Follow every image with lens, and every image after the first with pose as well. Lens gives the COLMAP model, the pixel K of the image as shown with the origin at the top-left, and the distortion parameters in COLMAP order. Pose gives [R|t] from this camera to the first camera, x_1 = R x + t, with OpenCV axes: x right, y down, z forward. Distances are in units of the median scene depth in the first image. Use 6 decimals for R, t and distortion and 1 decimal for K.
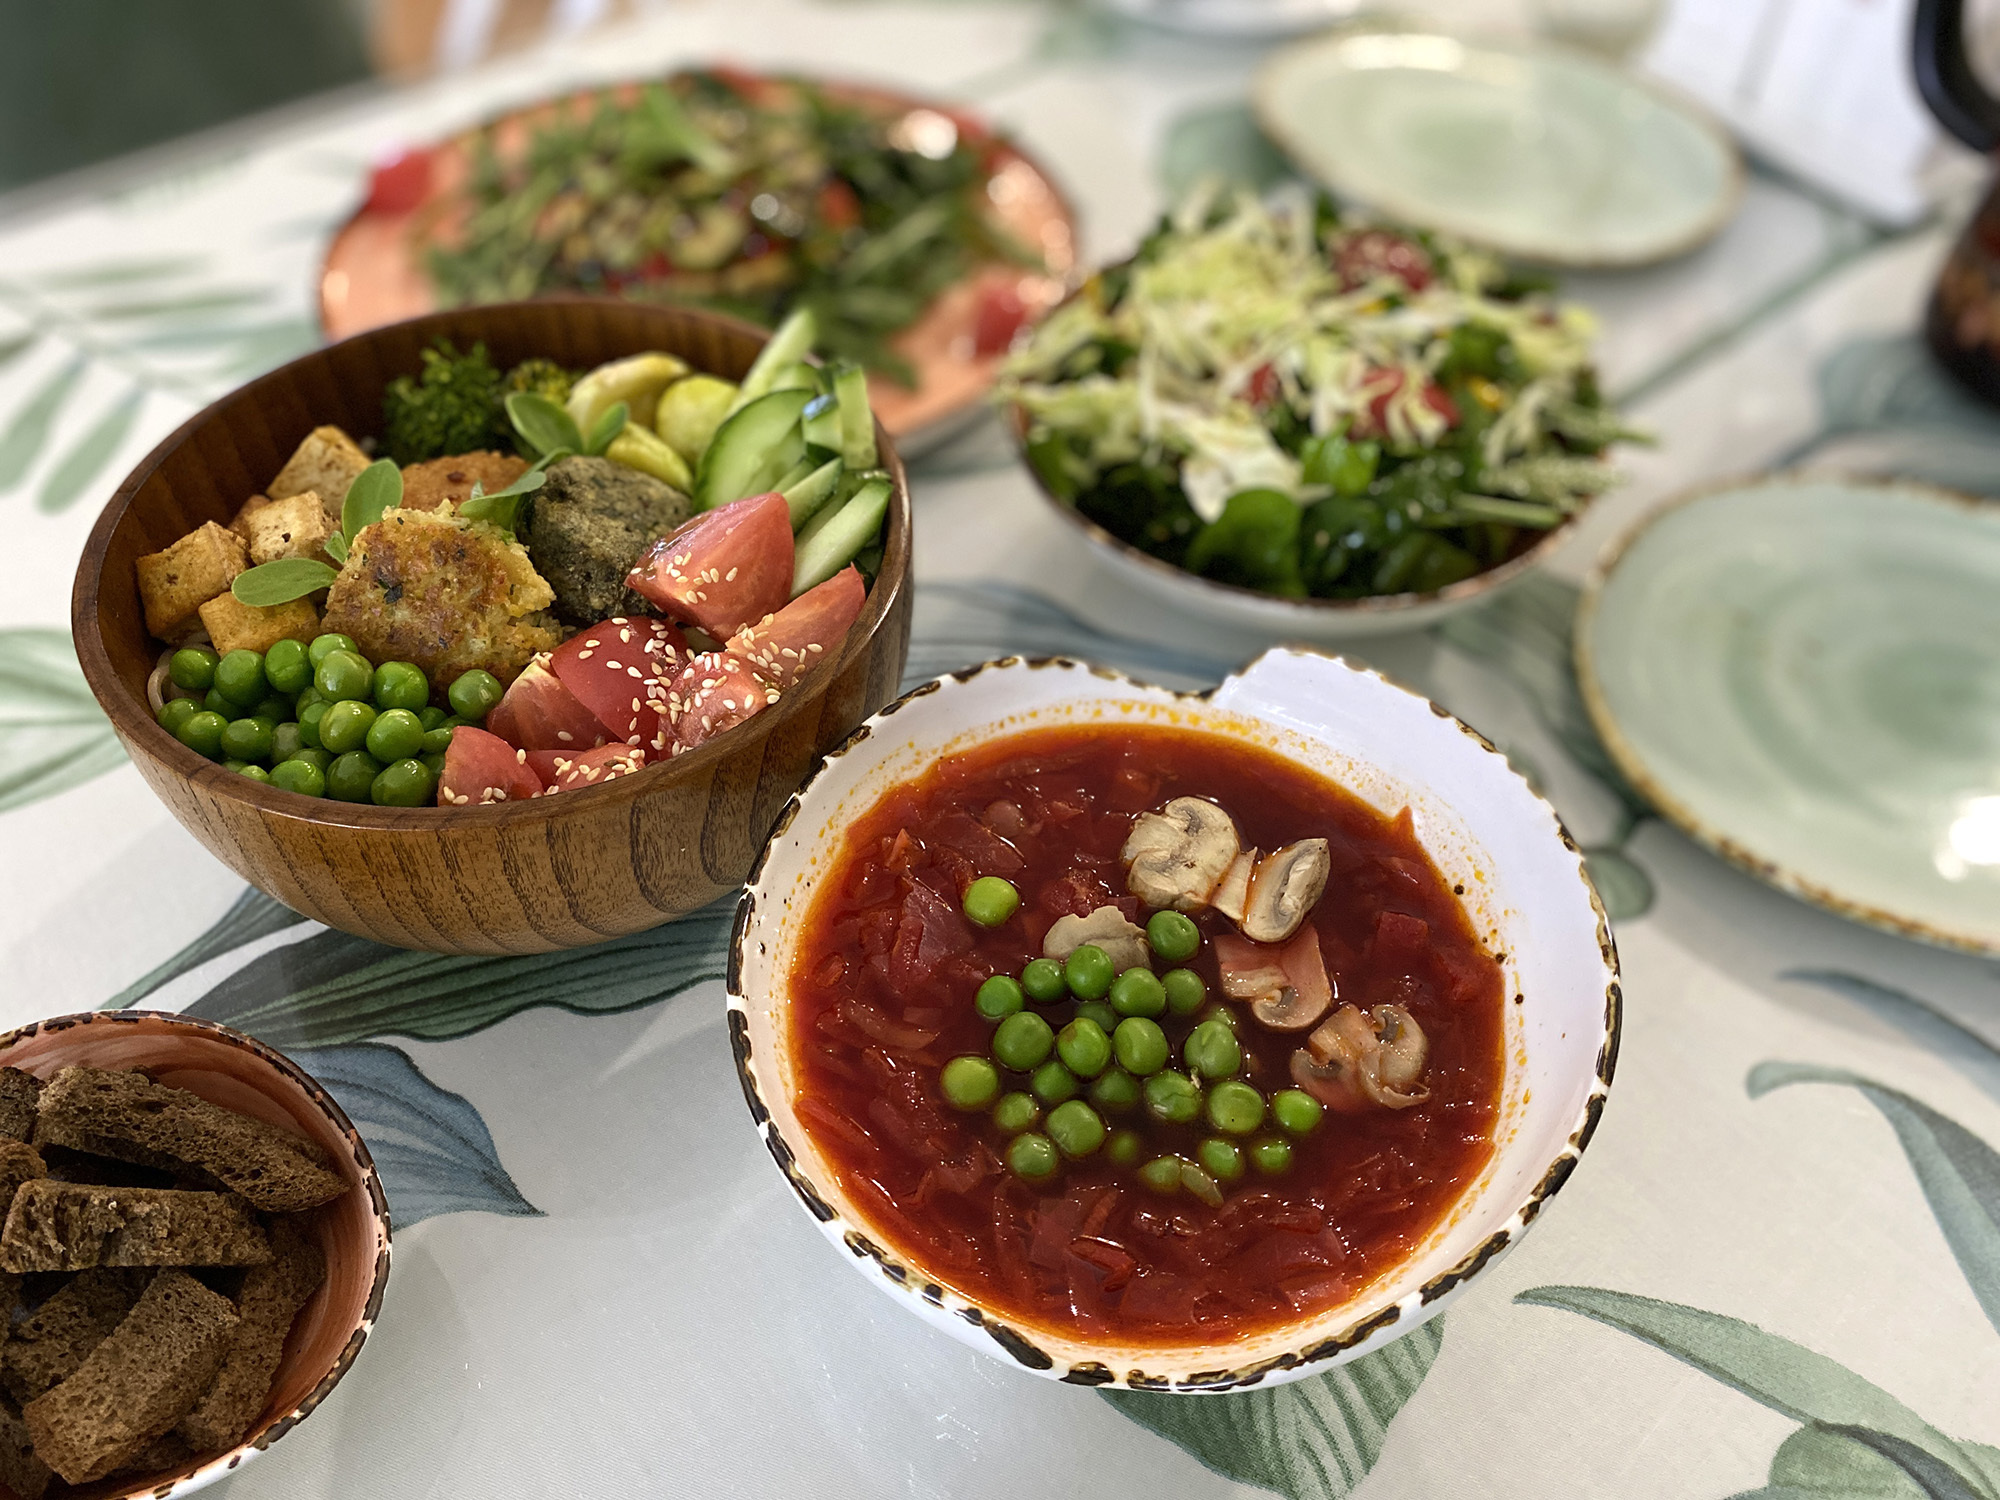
lens RADIAL K [[1509.1, 0, 994.2], [0, 1509.1, 749.3], [0, 0, 1]] dist [0.008687, -0.017231]
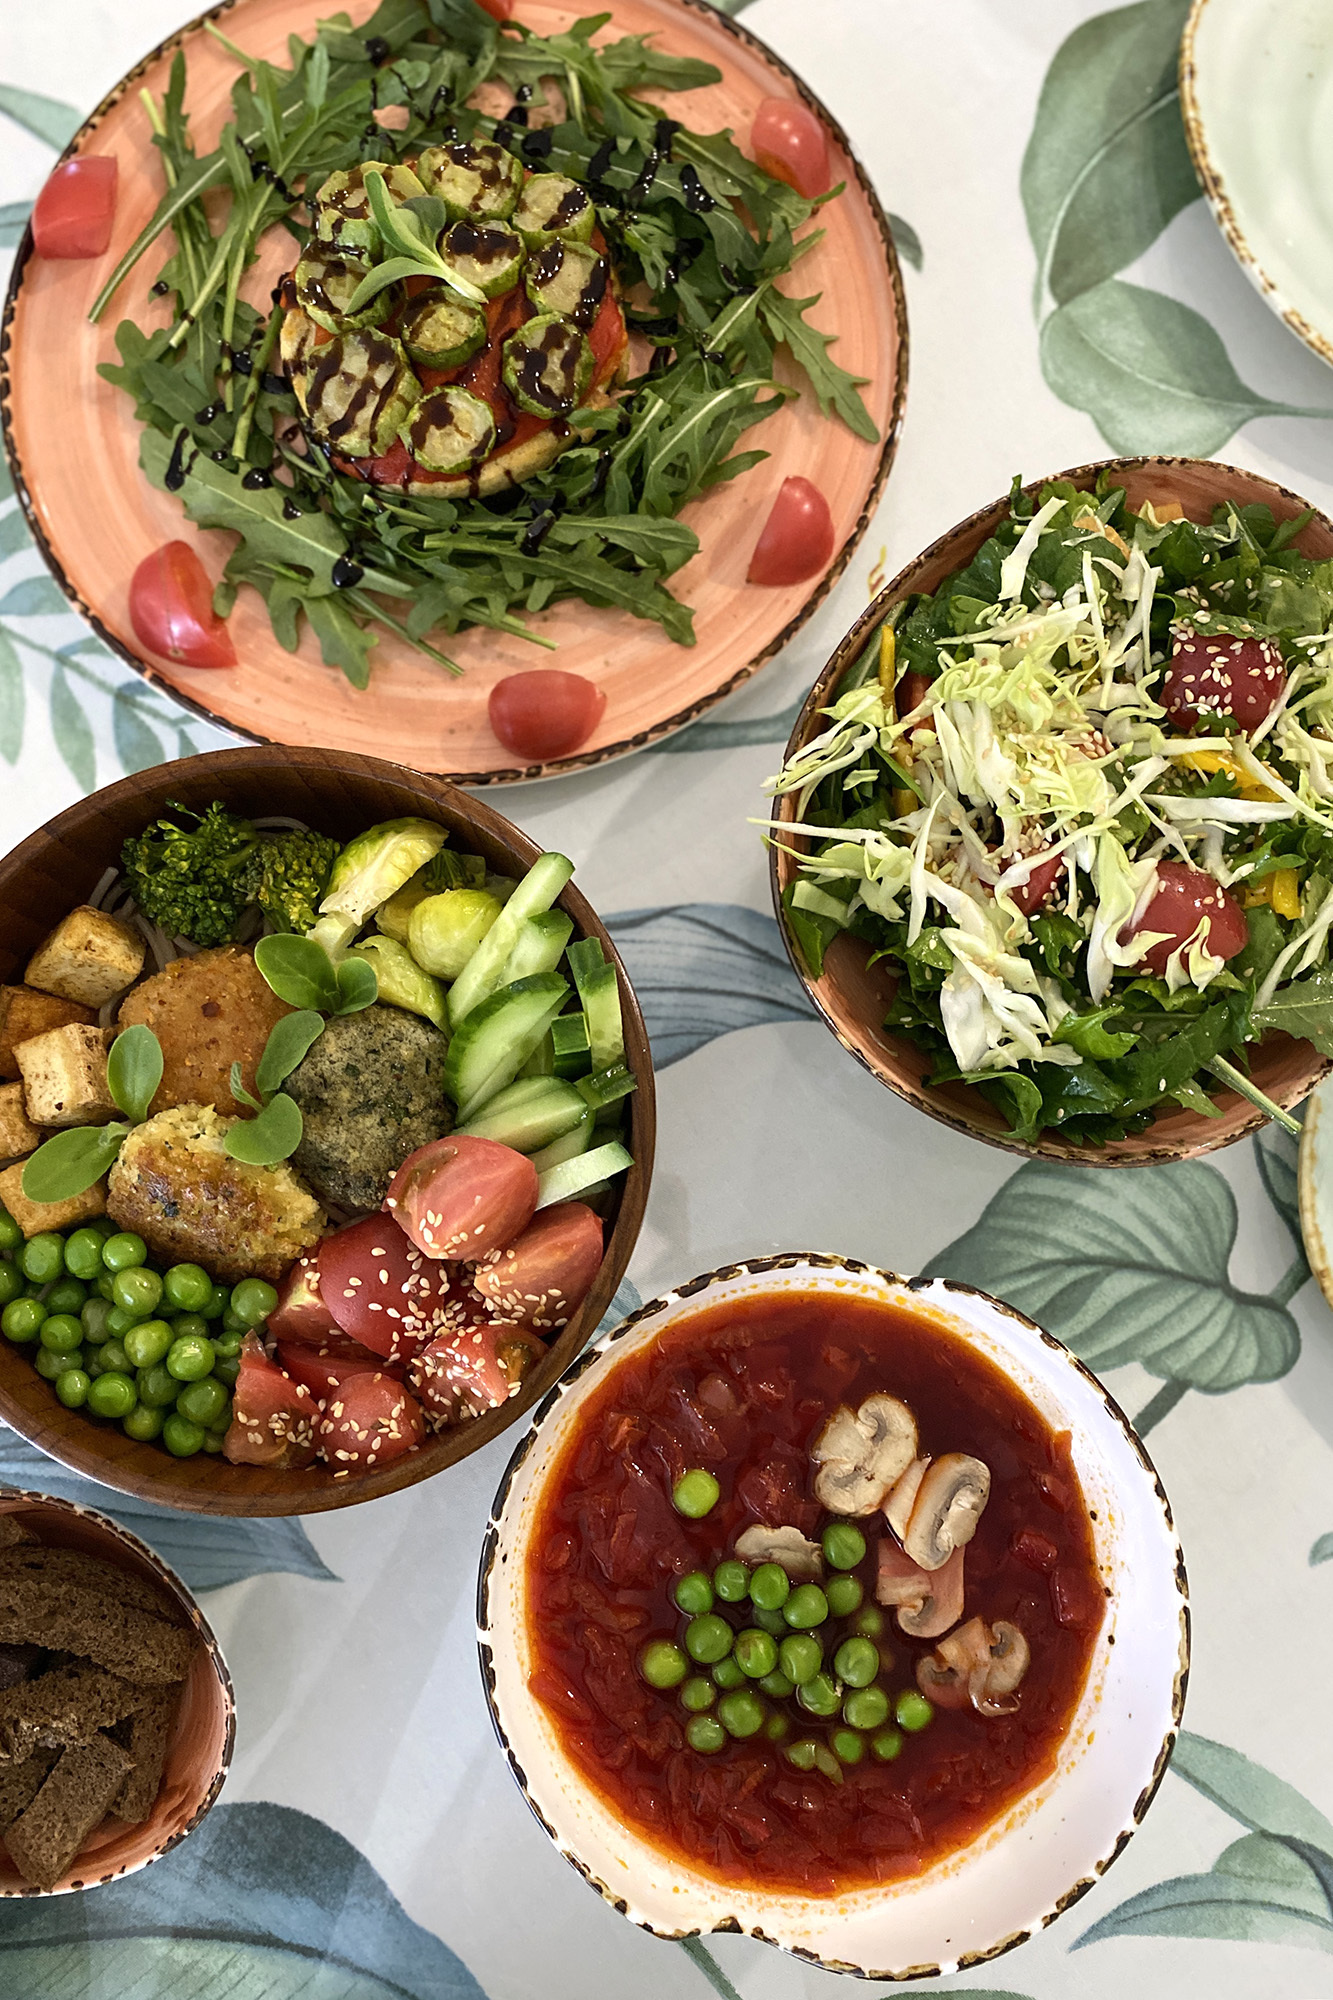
lens RADIAL K [[1517.4, 0, 671.7], [0, 1517.4, 1005.6], [0, 0, 1]] dist [-0.016583, 0.010981]
pose [[0.995288, 0.092899, -0.027768, -0.025266], [-0.062872, 0.836363, 0.544558, -0.907305], [0.073814, -0.540247, 0.838263, 0.210892]]
